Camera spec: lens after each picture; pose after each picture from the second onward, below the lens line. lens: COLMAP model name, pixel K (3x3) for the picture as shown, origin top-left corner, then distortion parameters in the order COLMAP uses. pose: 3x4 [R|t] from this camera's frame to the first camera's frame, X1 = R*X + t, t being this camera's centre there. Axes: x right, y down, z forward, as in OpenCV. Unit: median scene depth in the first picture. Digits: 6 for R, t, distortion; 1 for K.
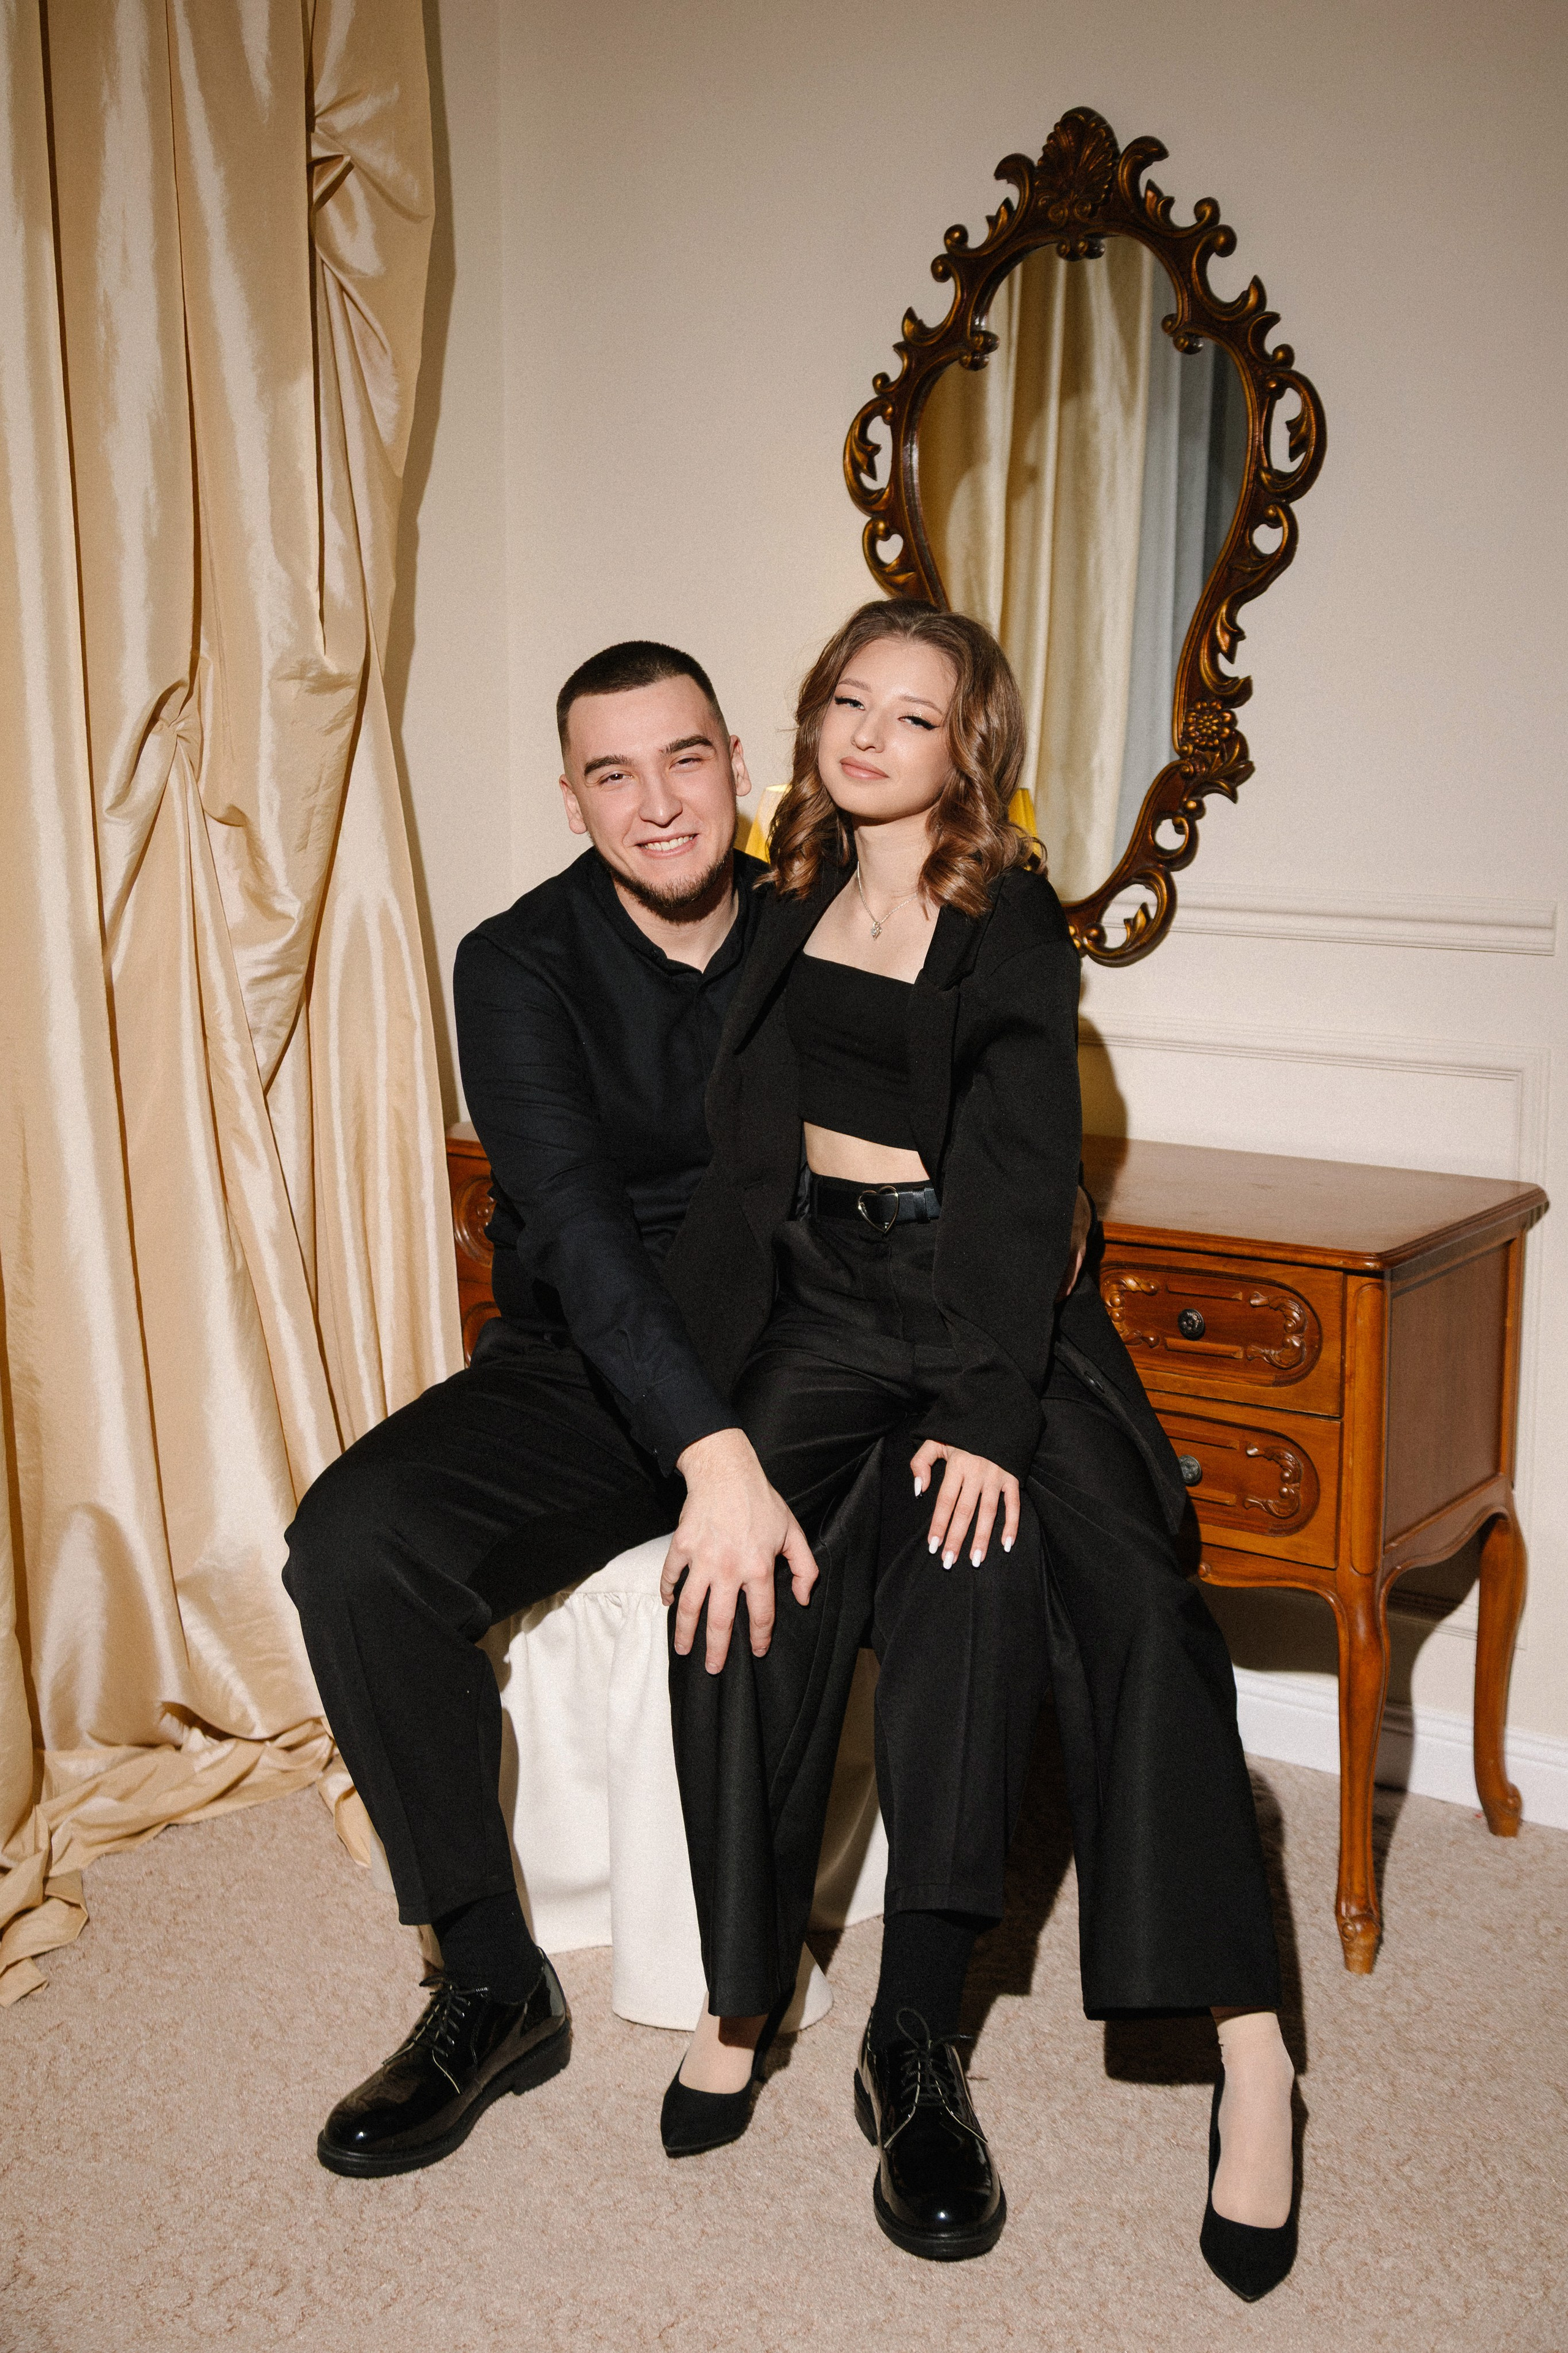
lens RADIAL K [[2874.8, 0, 777.9], [0, 2874.8, 1167.1], [0, 0, 1]] dist [0.000582, 0.000000]
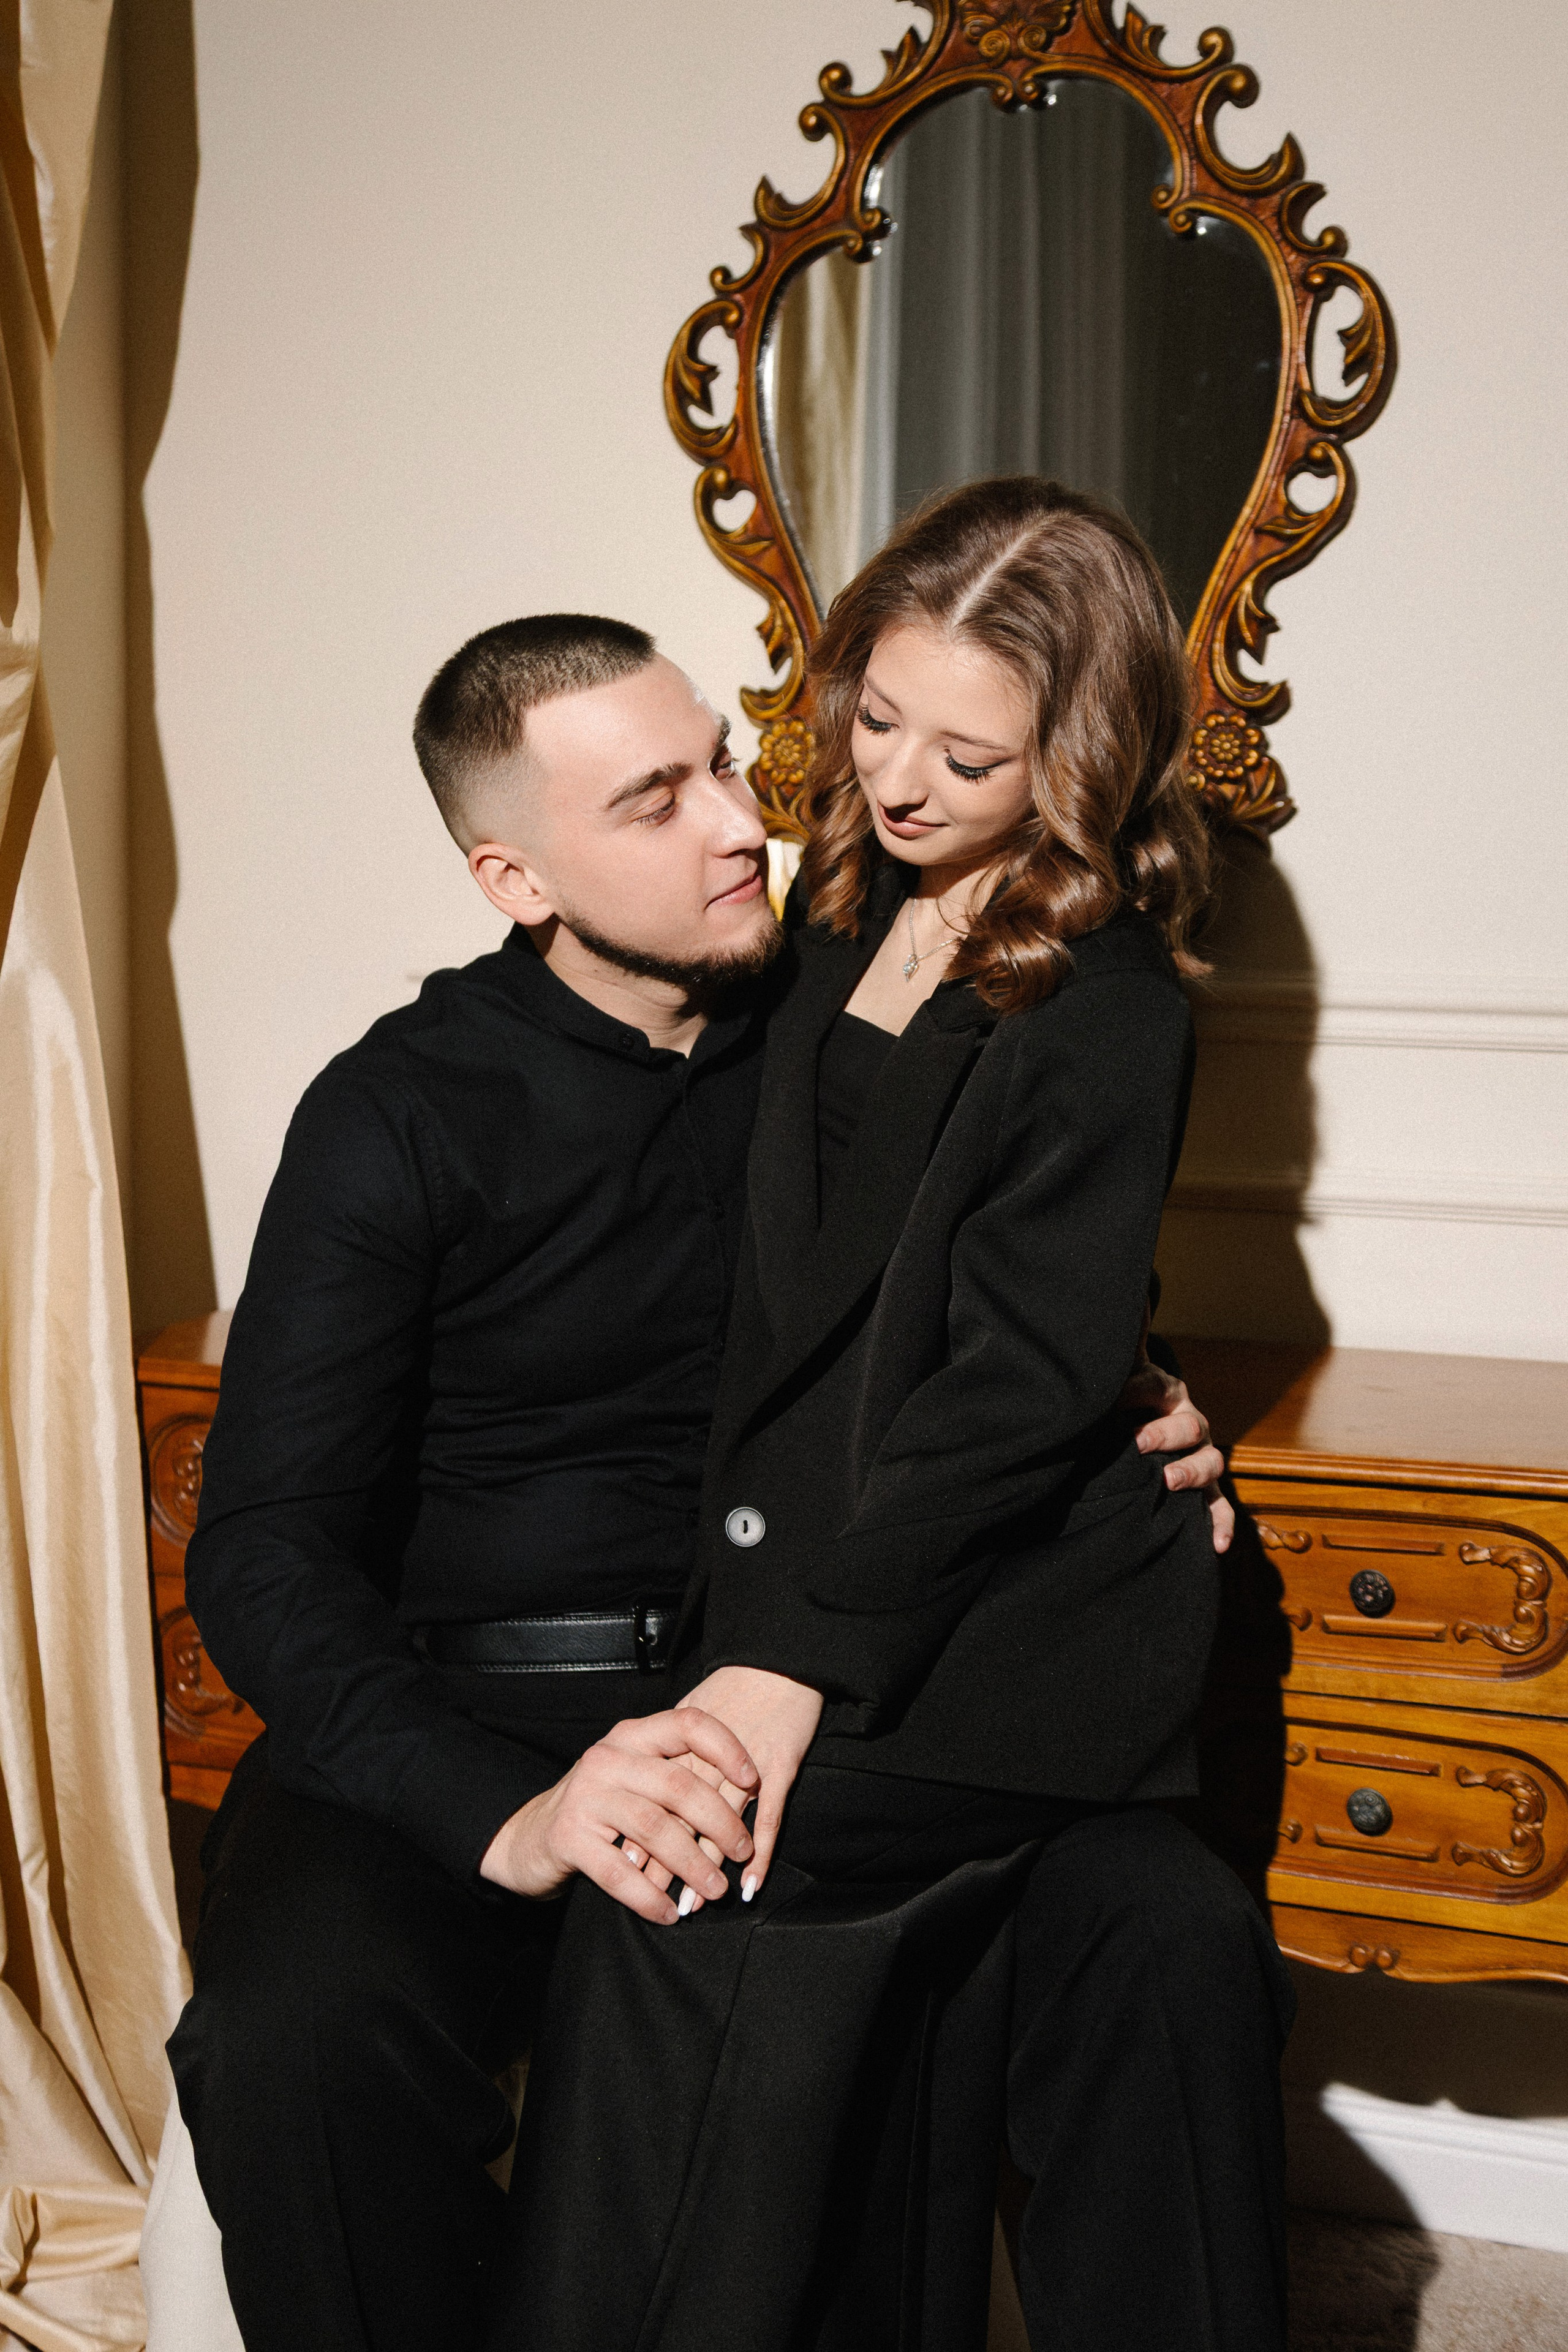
lens RADIAL K [[2946.7, 0, 790.4], [0, 2946.7, 1190.8], [0, 0, 1]] dist [-0.008004, 0.000000]
pose [[0.966240, -0.014262, 0.257247, -0.147735], [0.031910, 0.997404, -0.064560, 0.000671], [-0.255658, 0.070589, 0.964187, 0.326574]]
